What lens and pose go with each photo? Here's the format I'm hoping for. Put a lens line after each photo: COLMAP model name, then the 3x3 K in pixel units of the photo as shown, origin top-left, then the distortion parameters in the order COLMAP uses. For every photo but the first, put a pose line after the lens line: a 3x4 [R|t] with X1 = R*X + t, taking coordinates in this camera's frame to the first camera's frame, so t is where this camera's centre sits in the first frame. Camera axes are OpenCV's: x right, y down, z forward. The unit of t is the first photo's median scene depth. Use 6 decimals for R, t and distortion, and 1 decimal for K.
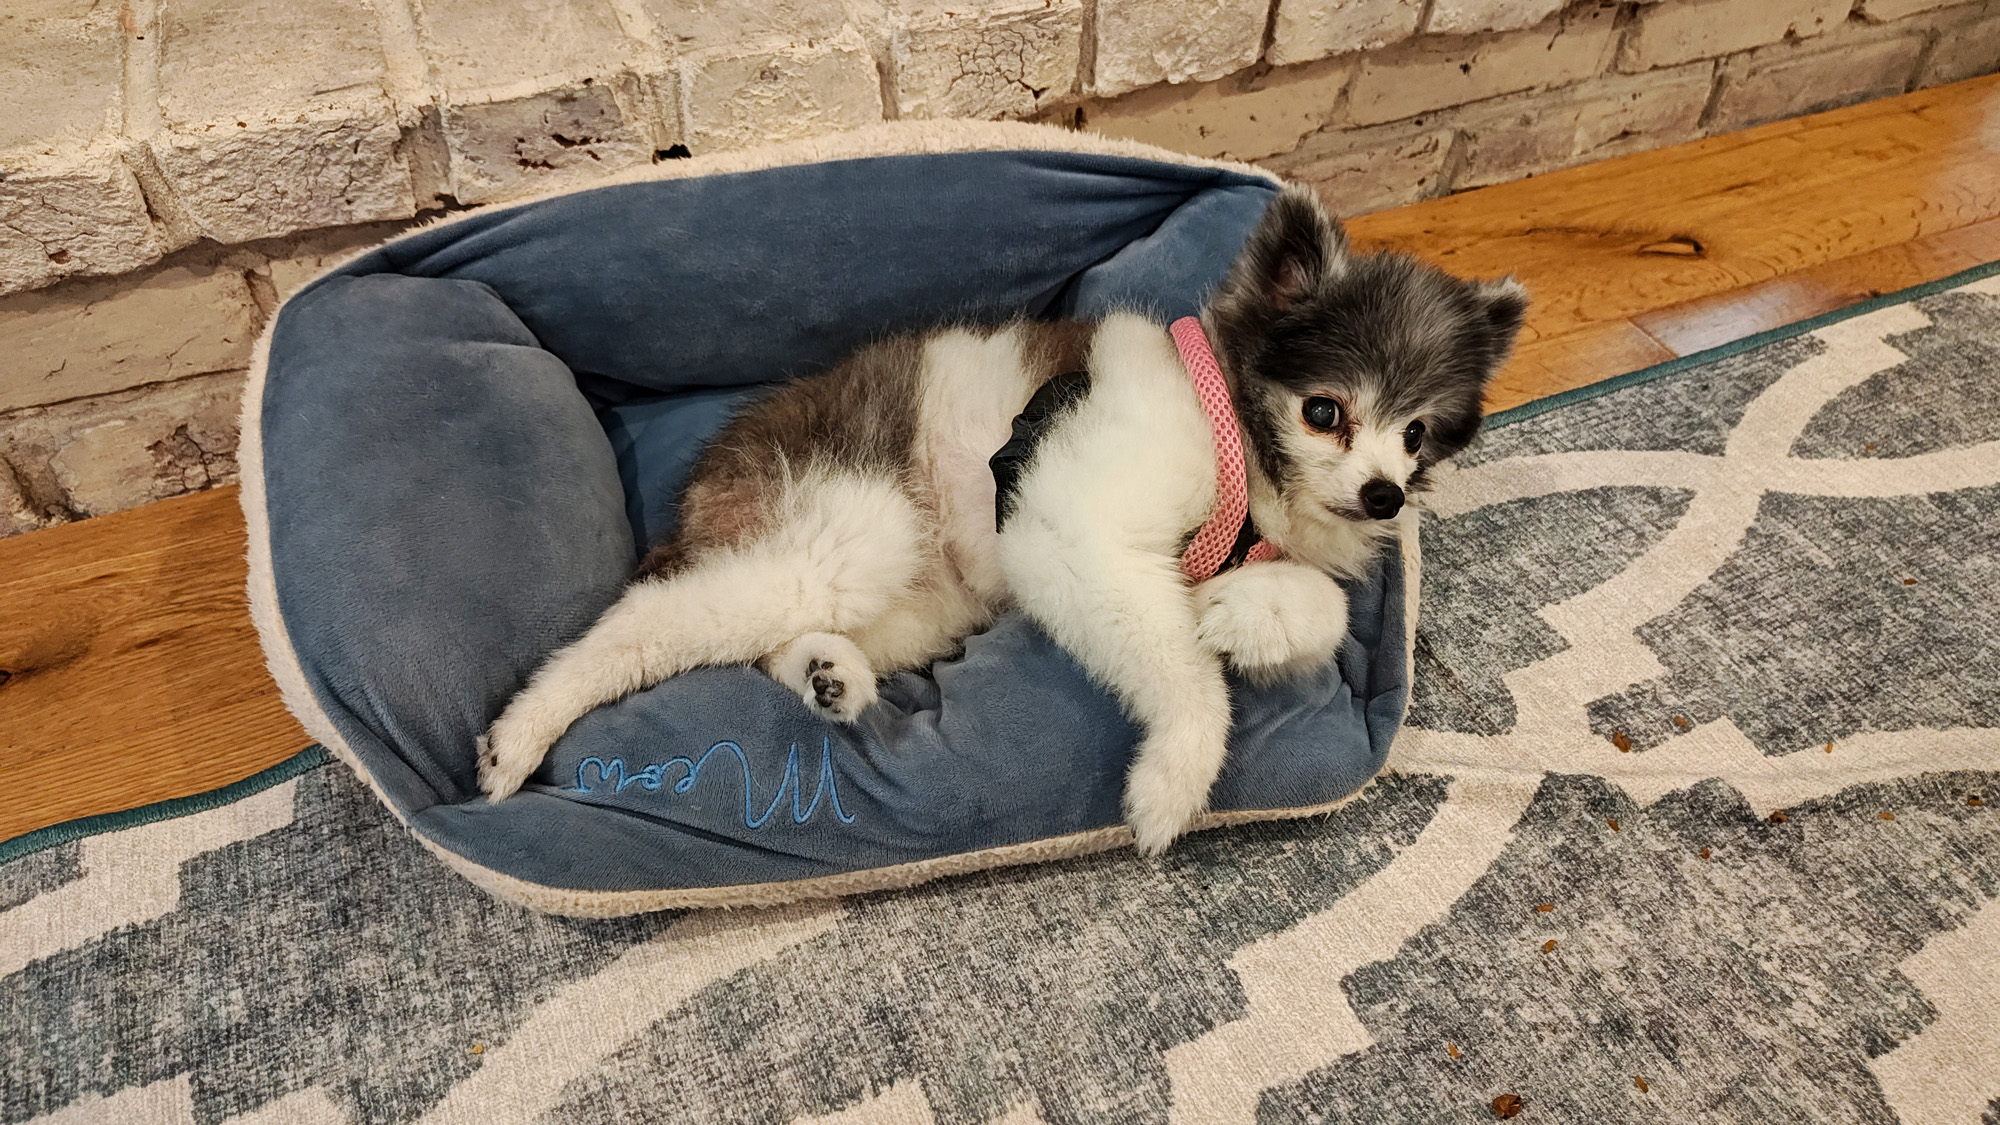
lens RADIAL K [[1383.2, 0, 1013.7], [0, 1383.2, 551.5], [0, 0, 1]] dist [0.055923, -0.078727]
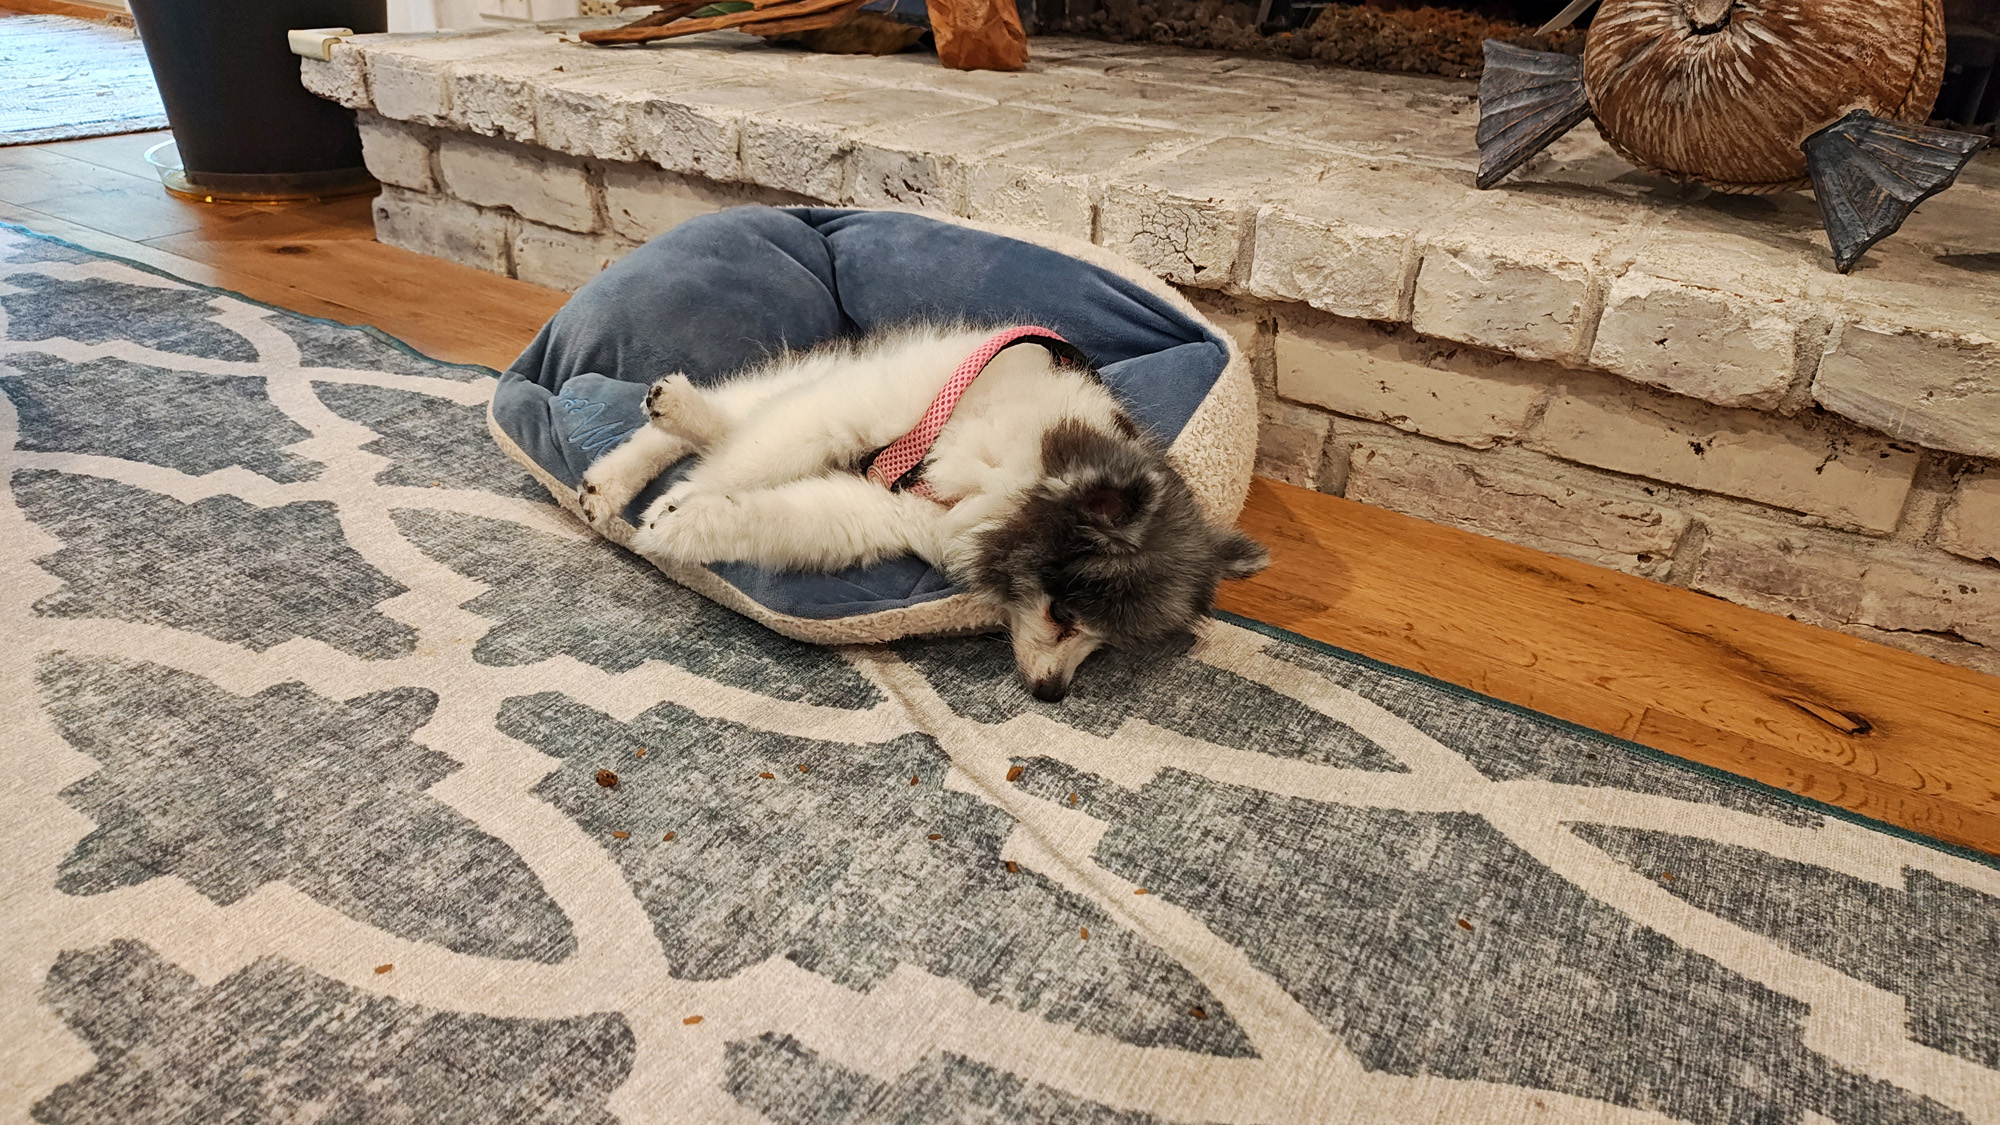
lens RADIAL K [[1383.2, 0, 1013.7], [0, 1383.2, 551.5], [0, 0, 1]] dist [0.055923, -0.078727]
pose [[0.563214, 0.375468, -0.736080, 1.056411], [-0.605462, 0.793729, -0.058397, 0.058860], [0.562322, 0.478559, 0.674370, 0.185421]]
